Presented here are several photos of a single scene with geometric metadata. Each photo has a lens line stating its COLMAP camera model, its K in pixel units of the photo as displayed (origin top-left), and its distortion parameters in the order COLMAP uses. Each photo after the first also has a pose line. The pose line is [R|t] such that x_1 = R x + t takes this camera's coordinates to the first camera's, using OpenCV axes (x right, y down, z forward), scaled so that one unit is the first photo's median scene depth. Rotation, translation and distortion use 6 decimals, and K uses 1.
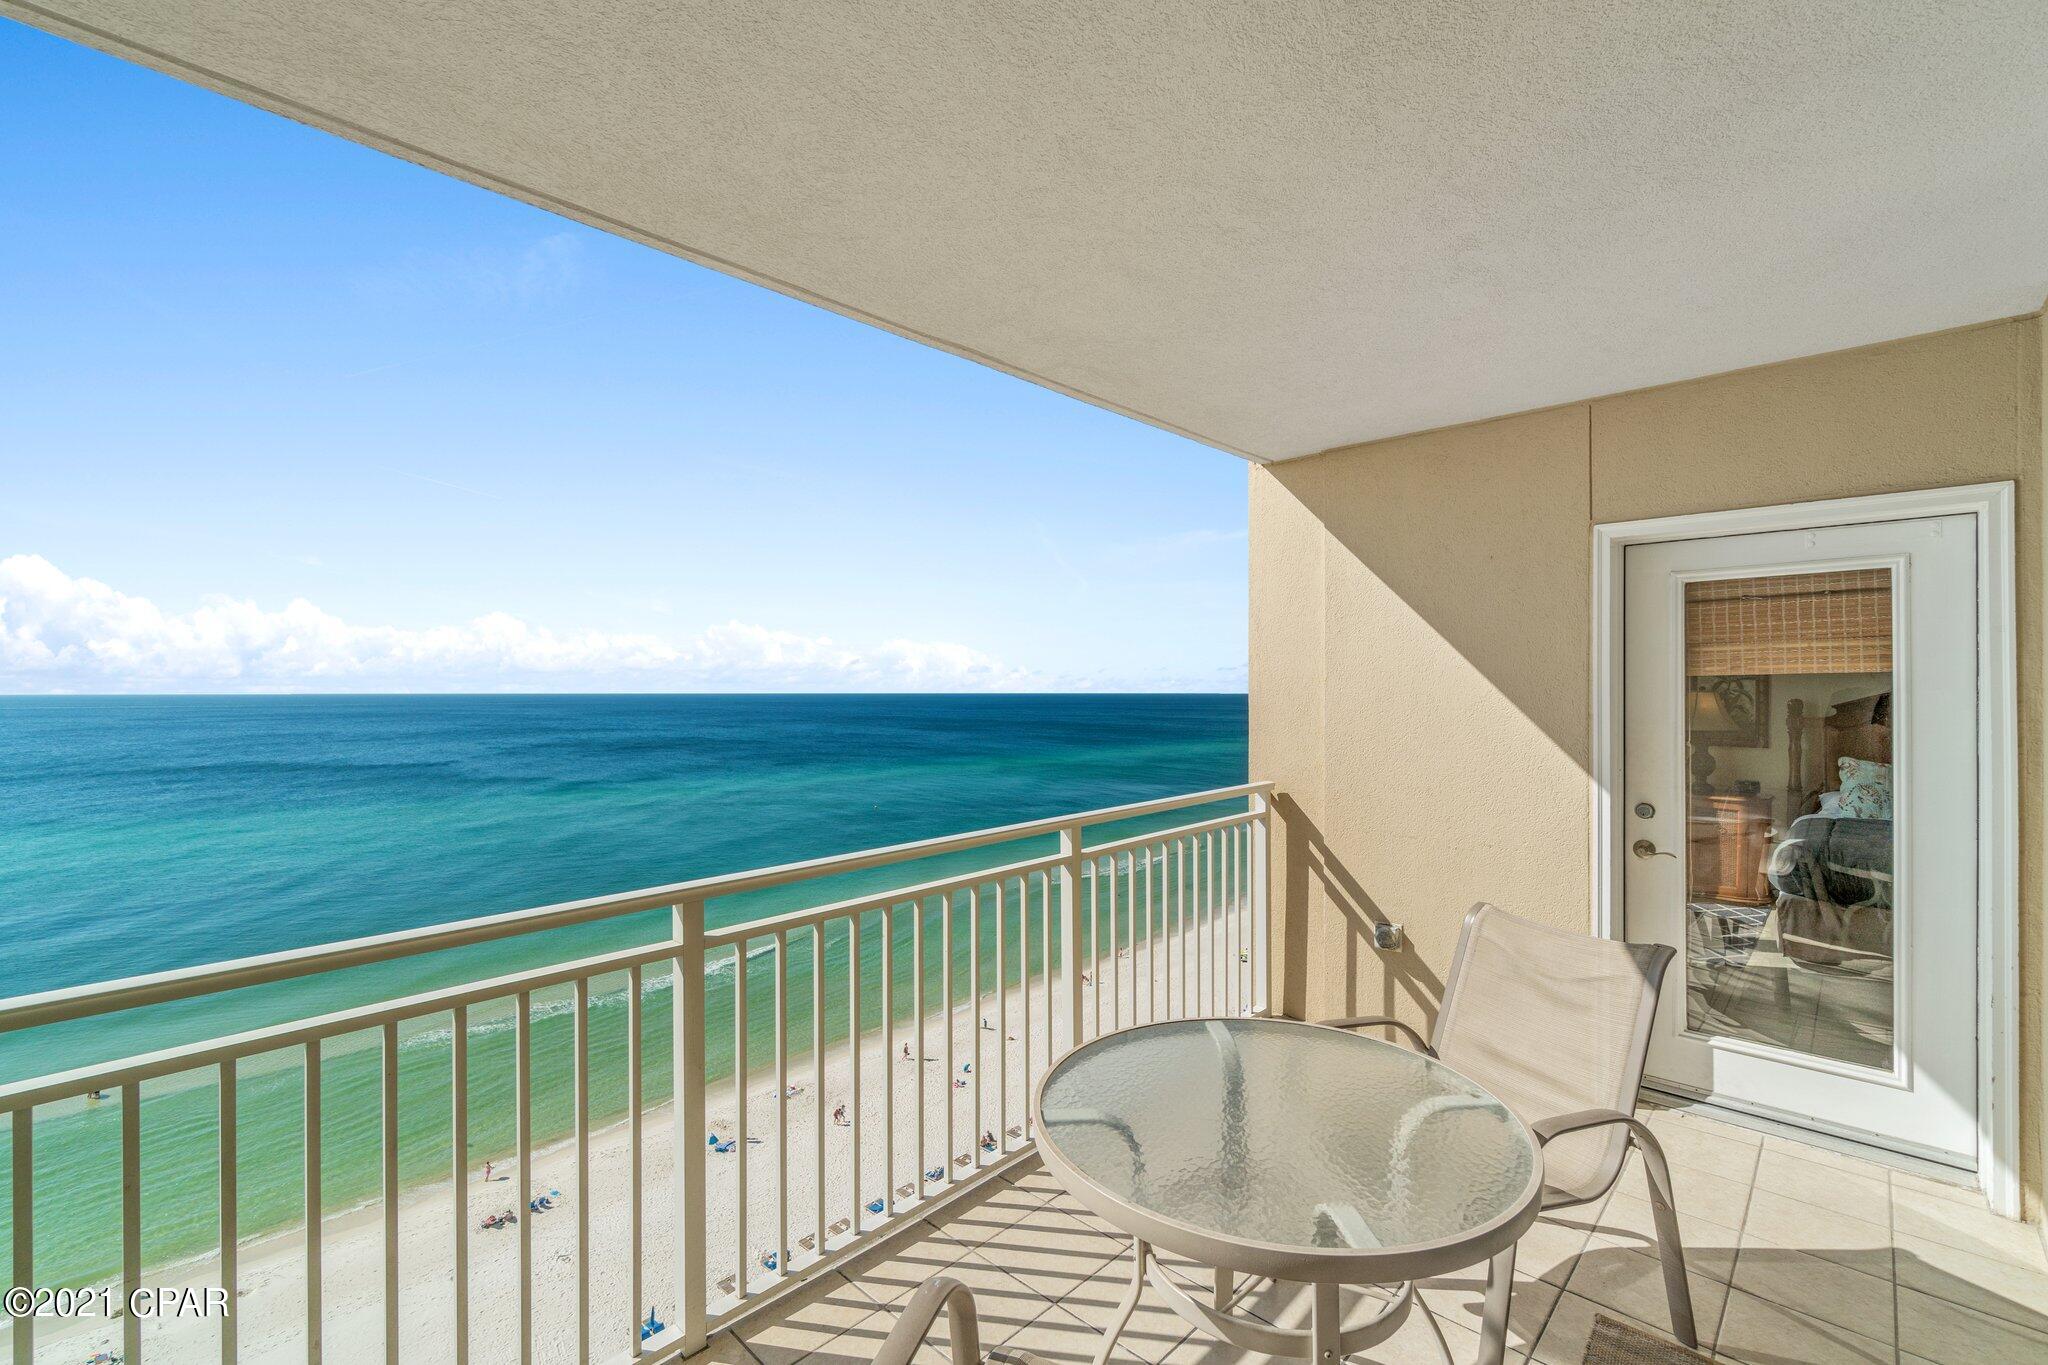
lens RADIAL K [[884.9, 0, 1024.9], [0, 884.9, 685.5], [0, 0, 1]] dist [-0.008502, 0.001729]
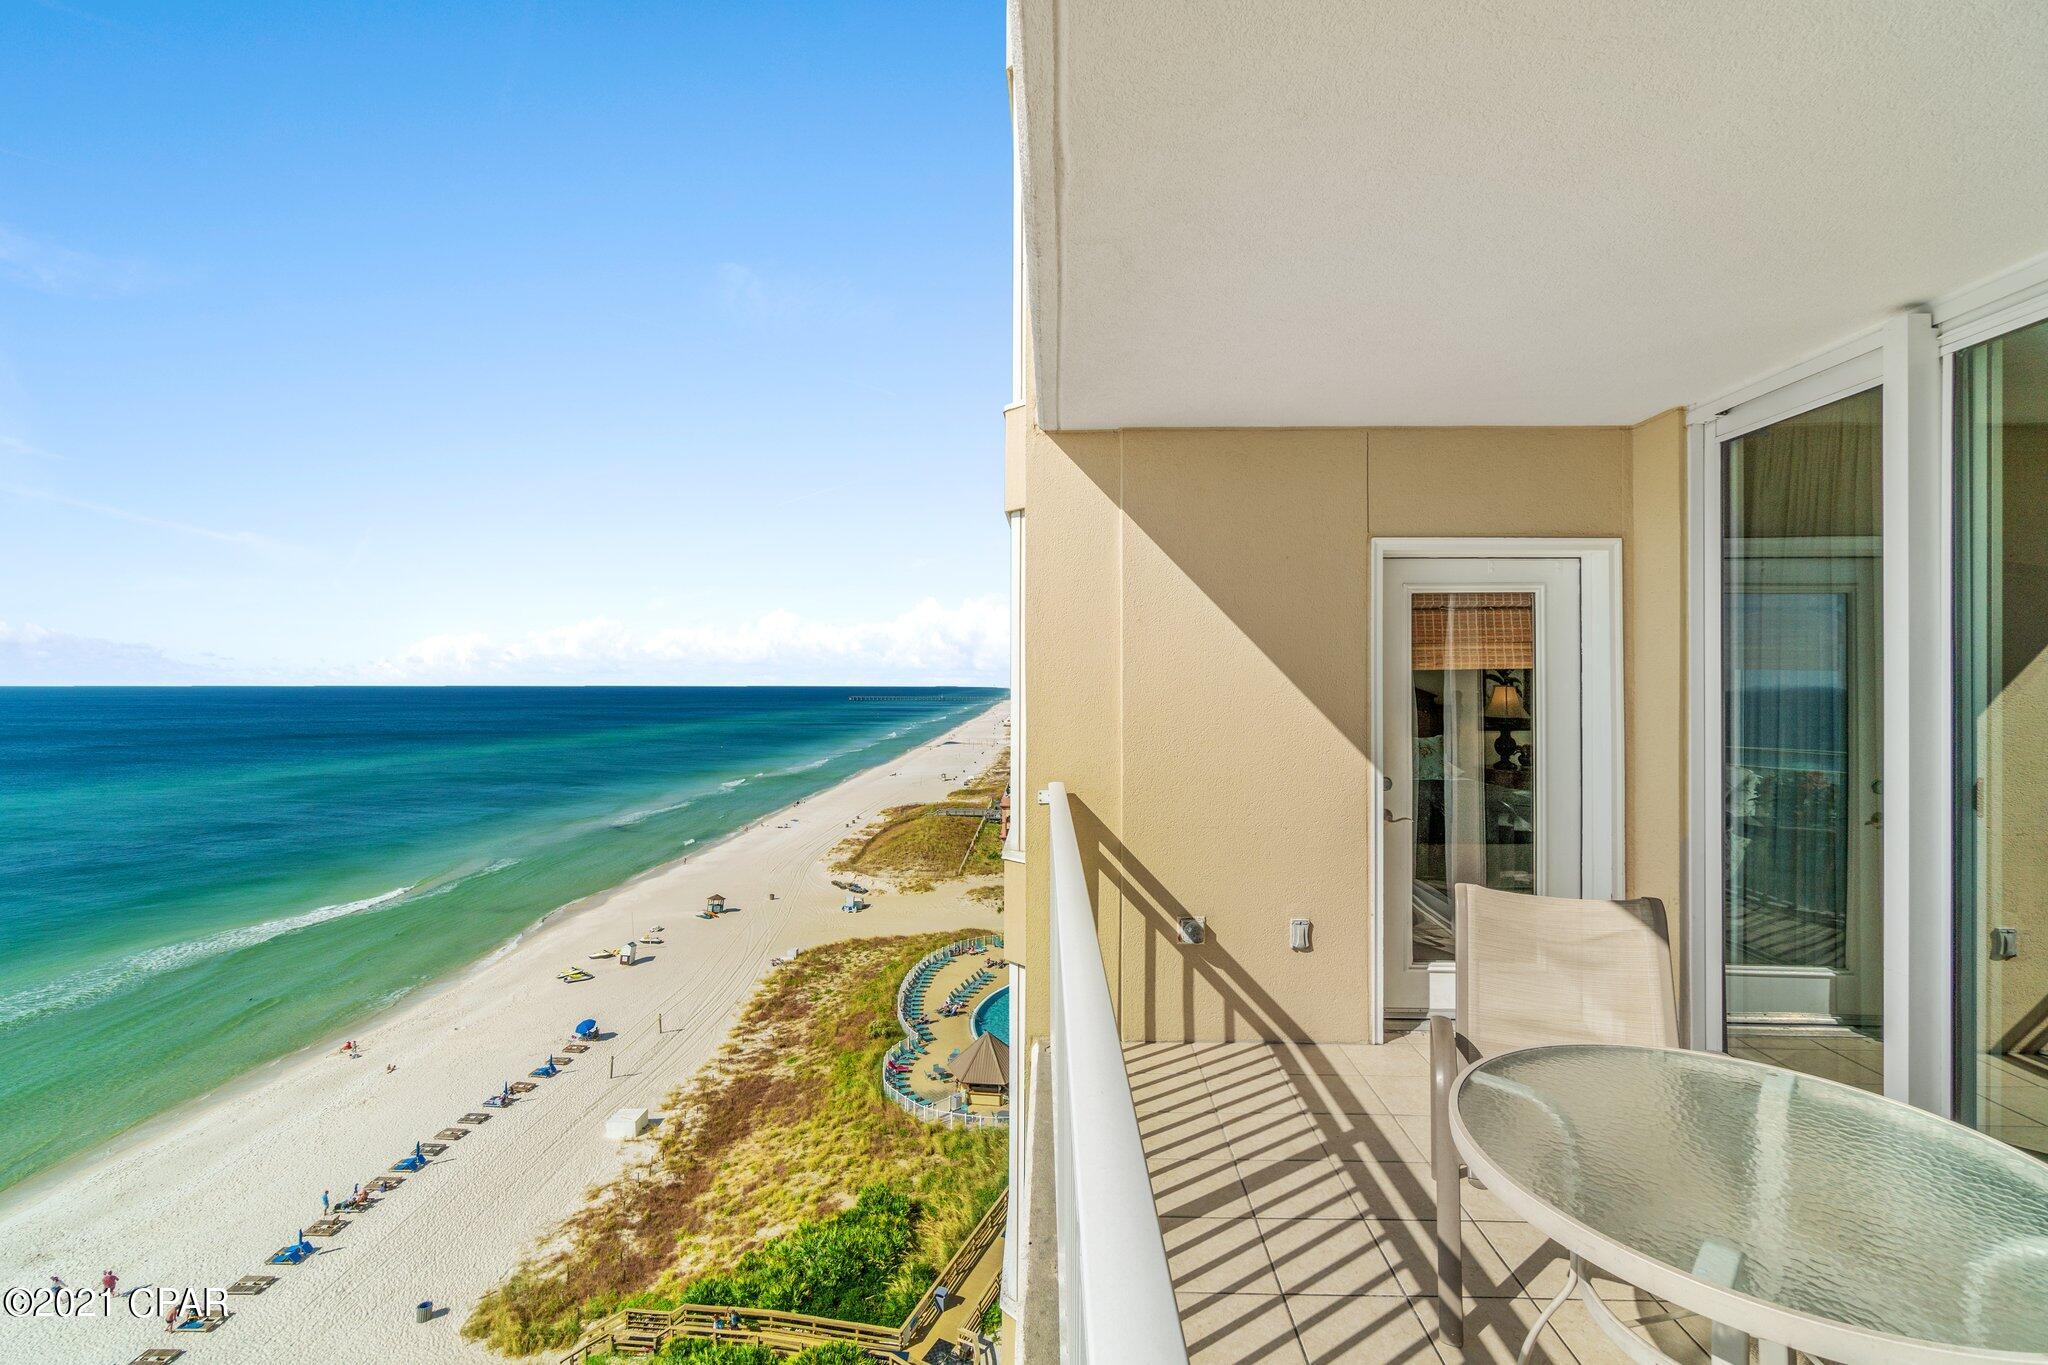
lens RADIAL K [[884.9, 0, 1023.9], [0, 884.9, 680.7], [0, 0, 1]] dist [-0.008502, 0.001729]
pose [[0.746469, 0.000144, 0.665421, -0.458078], [-0.005651, 0.999965, 0.006123, -0.001080], [-0.665397, -0.008331, 0.746444, 0.447560]]
